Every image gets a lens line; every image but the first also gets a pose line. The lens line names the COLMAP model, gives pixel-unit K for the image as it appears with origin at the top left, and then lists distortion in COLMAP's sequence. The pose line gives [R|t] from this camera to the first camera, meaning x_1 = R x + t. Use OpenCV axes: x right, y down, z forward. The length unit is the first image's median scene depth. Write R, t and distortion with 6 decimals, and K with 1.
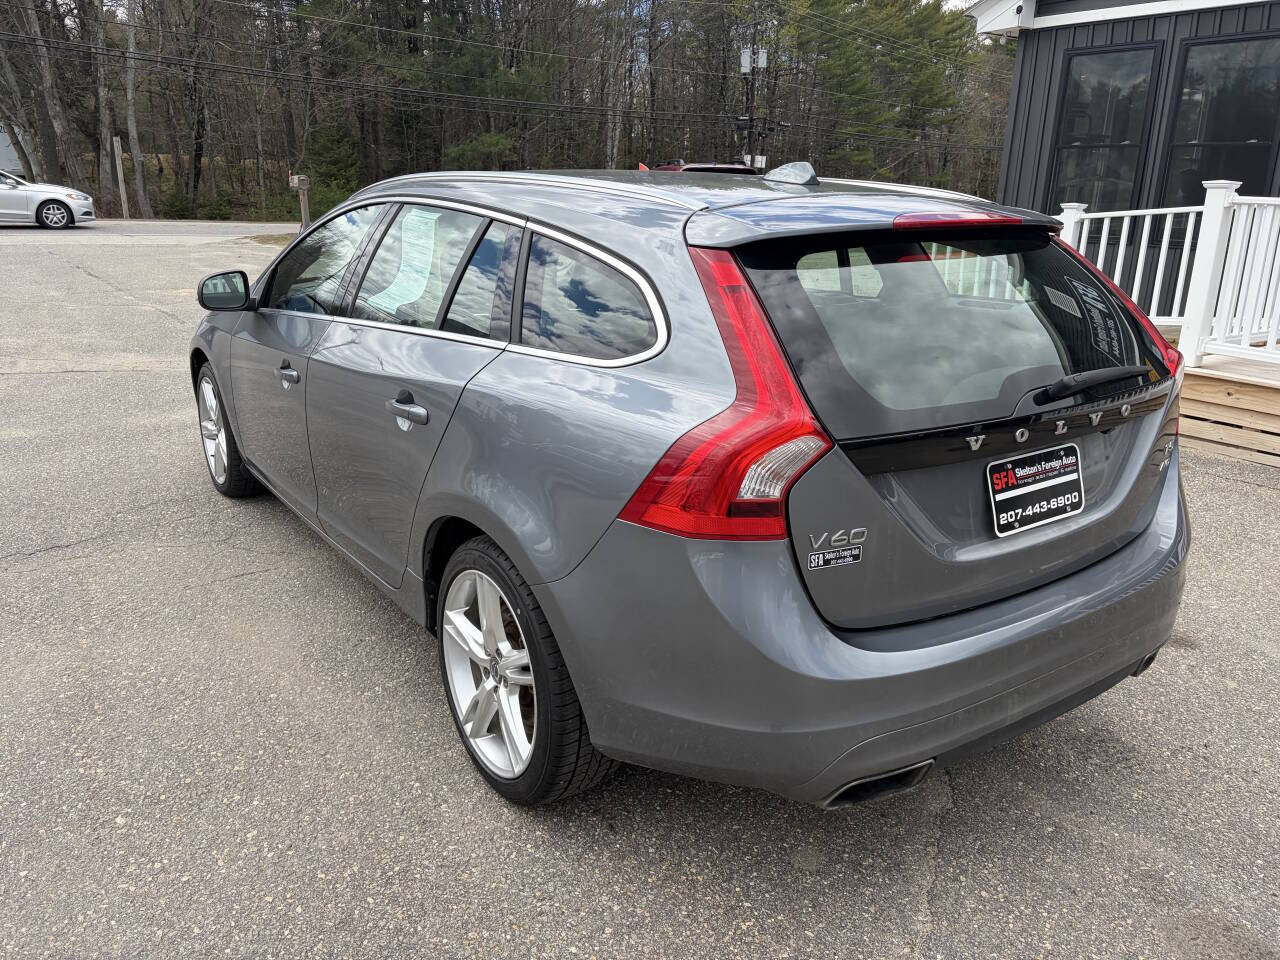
lens RADIAL K [[966.5, 0, 642.9], [0, 966.5, 470.1], [0, 0, 1]] dist [0.054602, -0.049422]
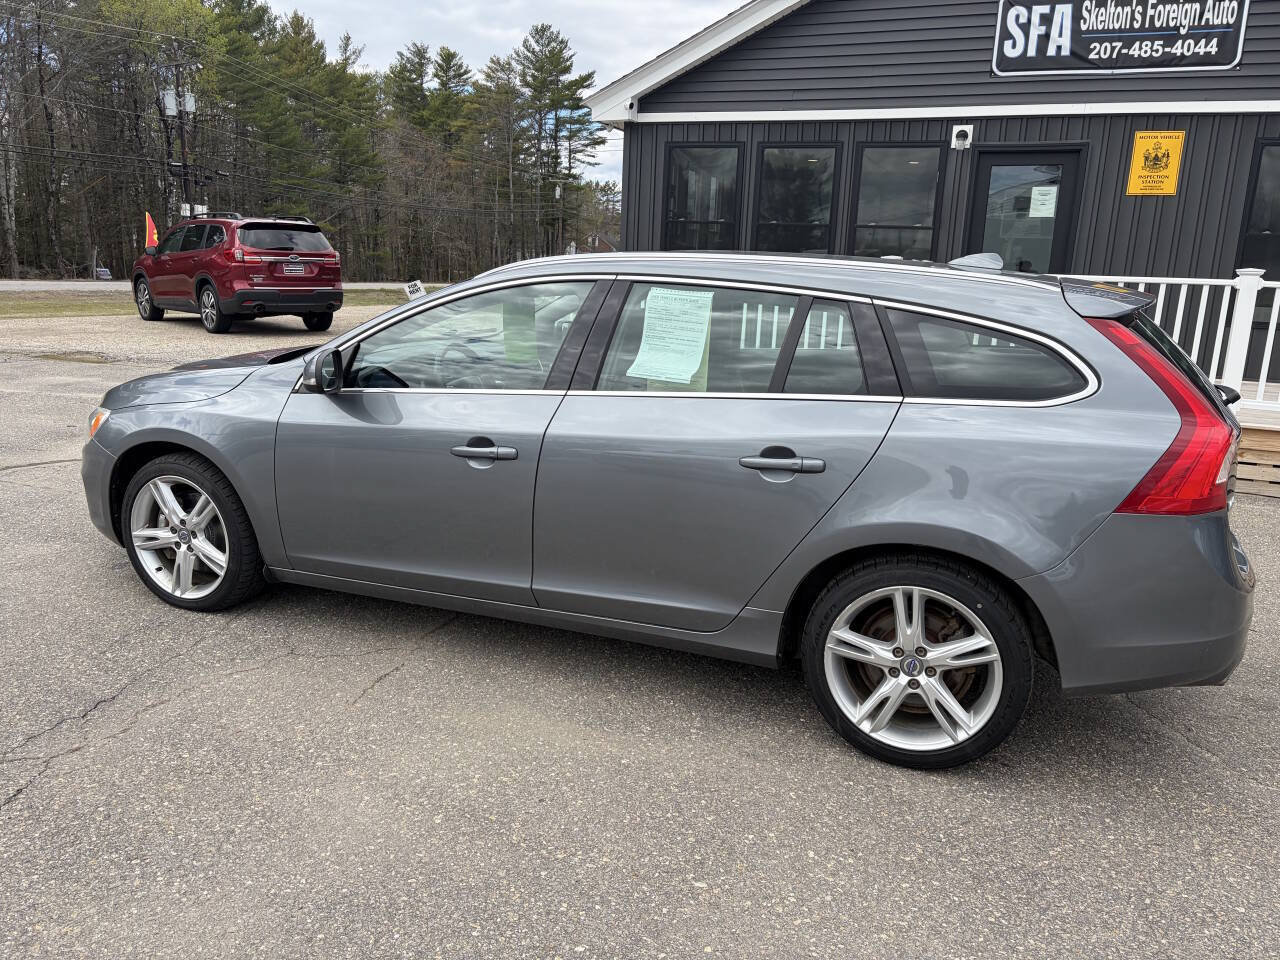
lens RADIAL K [[956.0, 0, 640.0], [0, 956.0, 480.0], [0, 0, 1]] dist [0.072751, -0.076889]
pose [[0.838643, -0.113098, 0.532811, -0.574034], [0.134168, 0.990958, -0.000832, -0.037588], [-0.527899, 0.072184, 0.846234, 0.077888]]
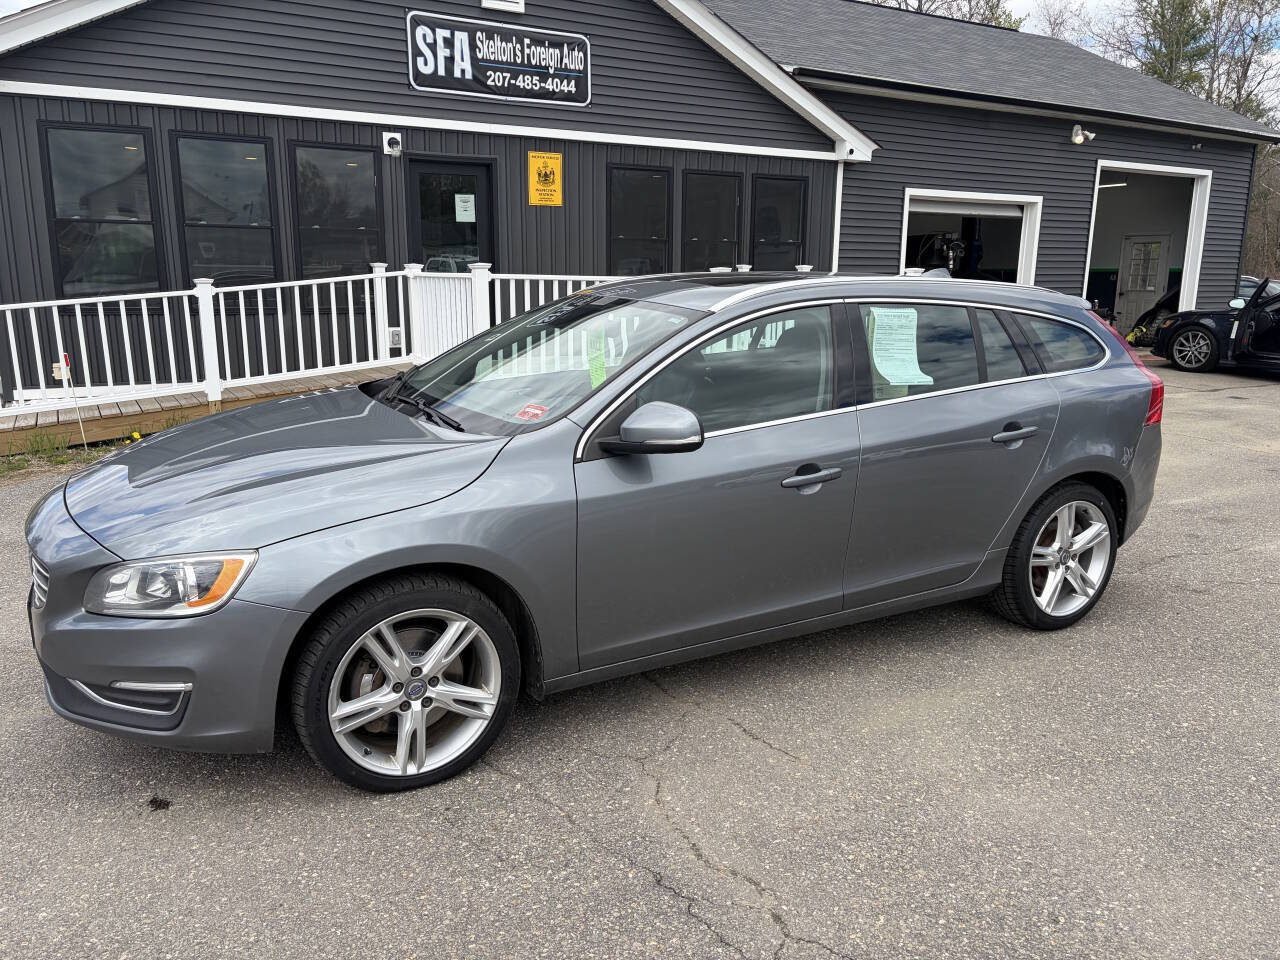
lens RADIAL K [[964.5, 0, 632.0], [0, 964.5, 474.1], [0, 0, 1]] dist [0.049281, -0.041436]
pose [[0.111498, -0.226989, 0.967494, -1.035394], [0.274073, 0.942830, 0.189618, -0.262349], [-0.955224, 0.244022, 0.167335, 0.771933]]
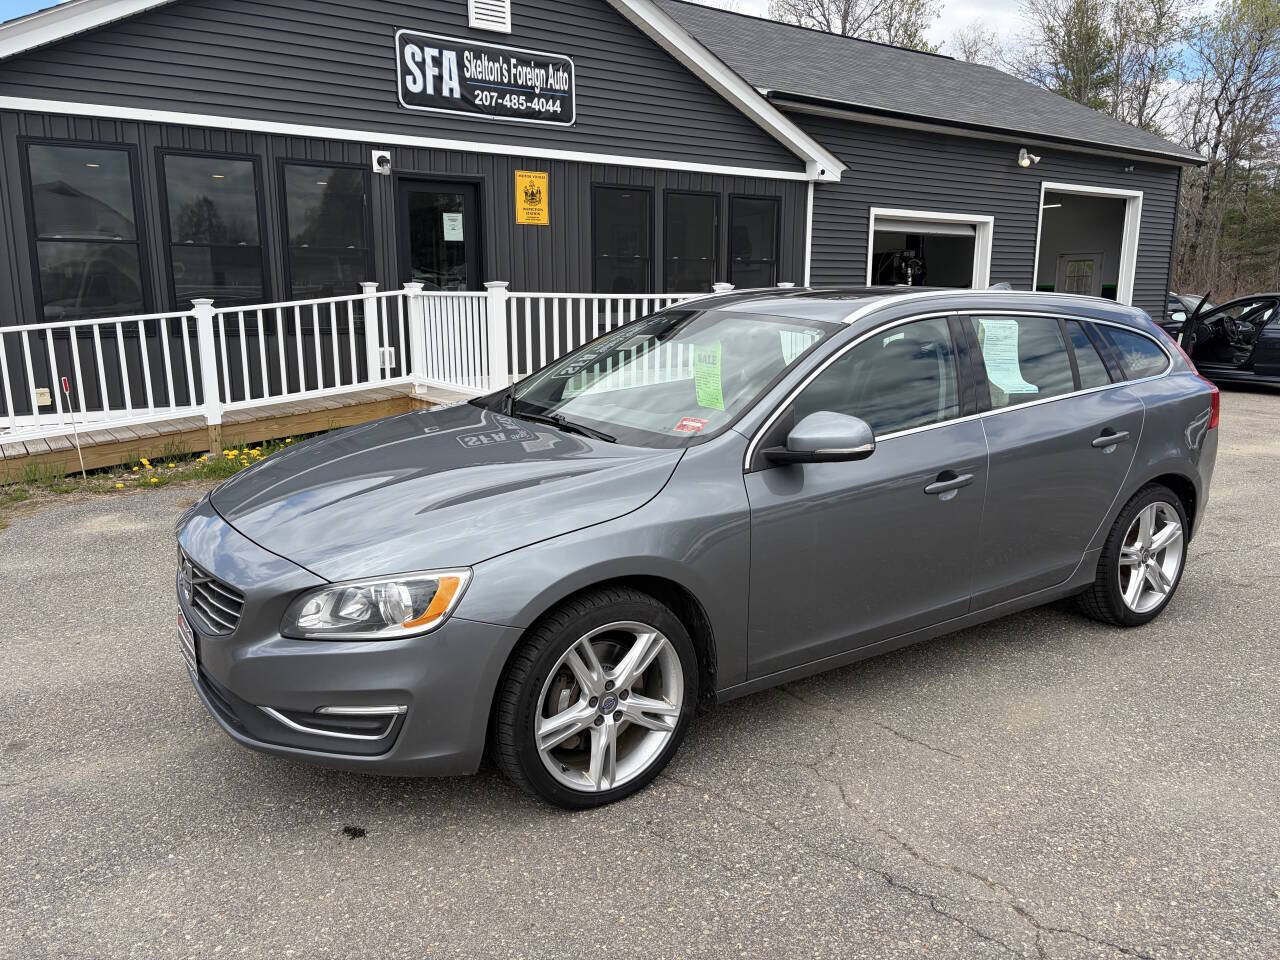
lens RADIAL K [[966.5, 0, 642.9], [0, 966.5, 470.1], [0, 0, 1]] dist [0.054602, -0.049422]
pose [[0.022170, -0.205797, 0.978344, -1.057954], [0.279474, 0.940847, 0.191576, -0.307406], [-0.959897, 0.269175, 0.078373, 0.938816]]
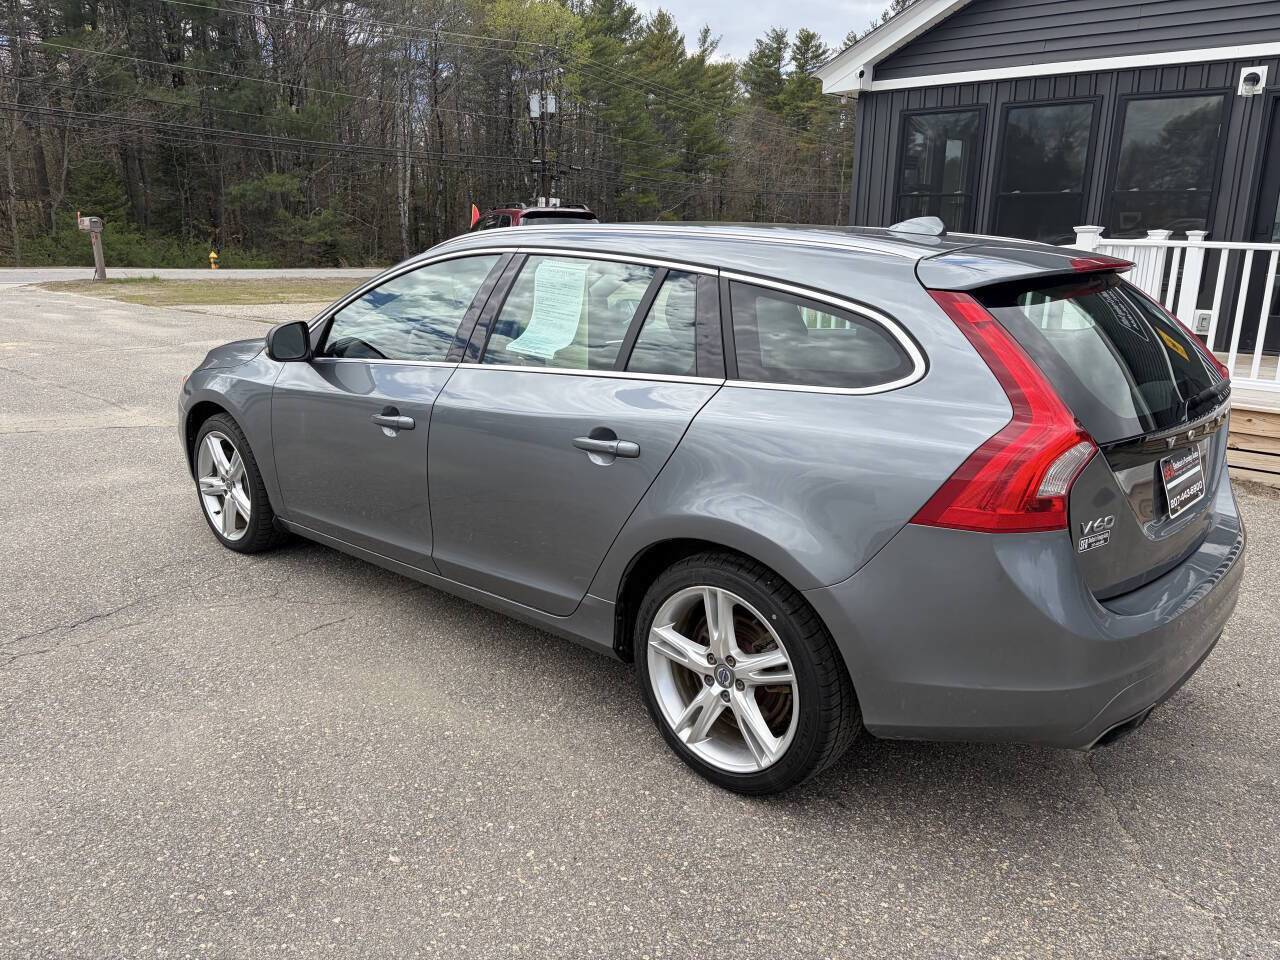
lens RADIAL K [[966.5, 0, 642.9], [0, 966.5, 470.1], [0, 0, 1]] dist [0.054602, -0.049422]
pose [[0.975327, -0.056943, 0.213296, -0.252443], [0.065045, 0.997396, -0.031157, 0.000944], [-0.210967, 0.044262, 0.976491, -0.034783]]
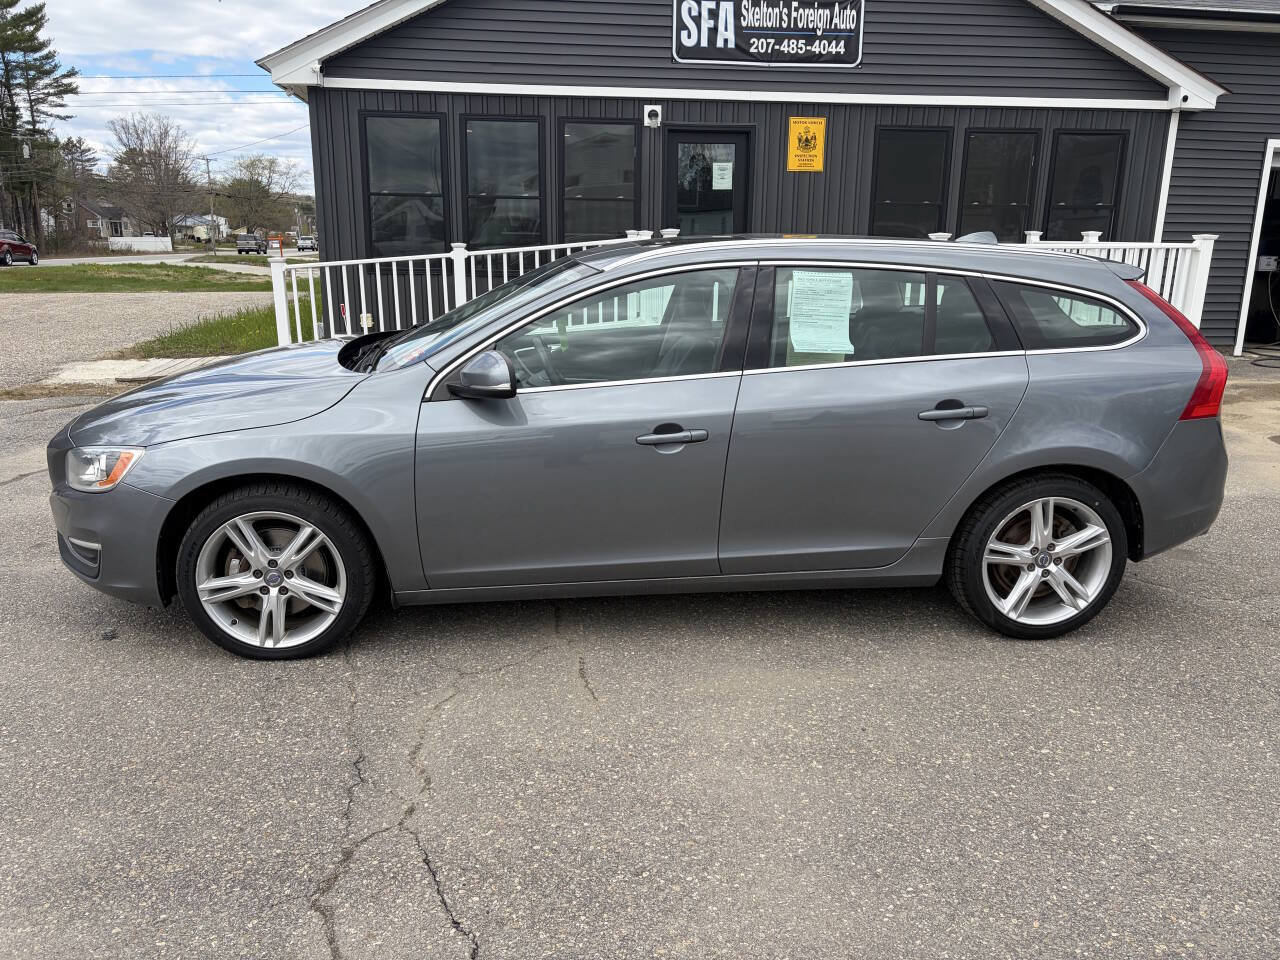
lens RADIAL K [[959.7, 0, 638.5], [0, 959.7, 475.6], [0, 0, 1]] dist [0.050613, -0.044819]
pose [[0.494057, -0.226870, 0.839308, -0.947311], [0.243414, 0.962843, 0.116978, -0.142534], [-0.834660, 0.146505, 0.530922, 0.382015]]
